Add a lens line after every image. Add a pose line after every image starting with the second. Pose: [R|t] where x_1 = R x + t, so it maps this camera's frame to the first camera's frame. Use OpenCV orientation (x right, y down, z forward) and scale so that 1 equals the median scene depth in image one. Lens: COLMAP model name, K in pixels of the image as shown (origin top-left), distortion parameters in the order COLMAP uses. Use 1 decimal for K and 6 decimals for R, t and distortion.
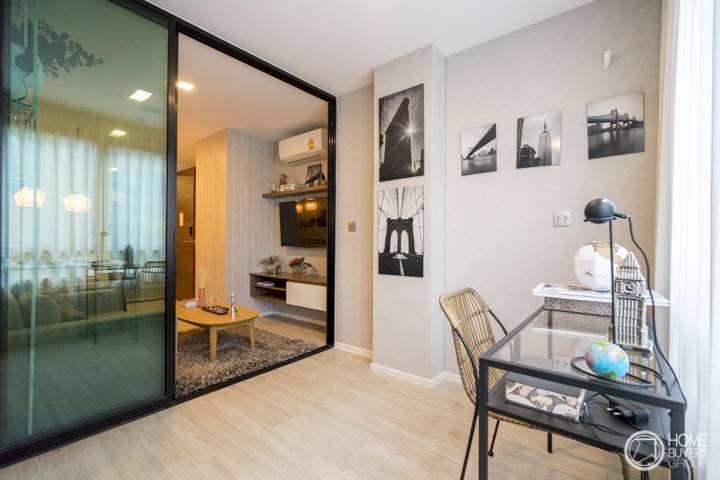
lens RADIAL K [[330.4, 0, 360.0], [0, 330.4, 240.1], [0, 0, 1]] dist [-0.015180, 0.001486]
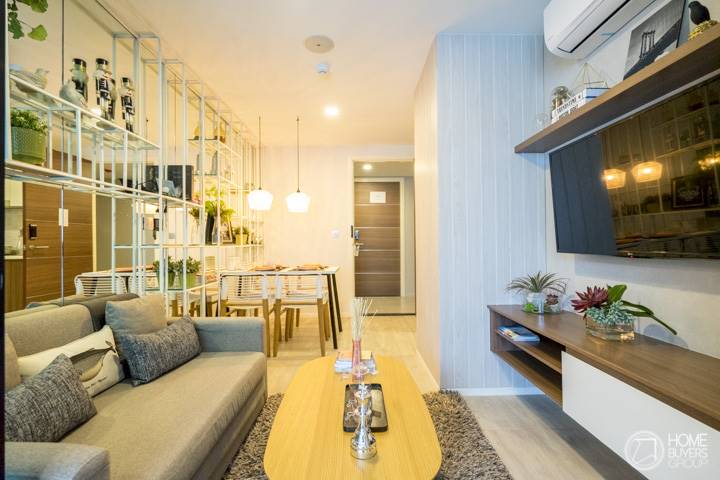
lens RADIAL K [[330.4, 0, 345.1], [0, 330.4, 243.3], [0, 0, 1]] dist [-0.015180, 0.001486]
pose [[0.625311, -0.012917, -0.780268, -0.076637], [0.014507, 0.999883, -0.004927, 0.004114], [0.780240, -0.008238, 0.625425, 0.510807]]
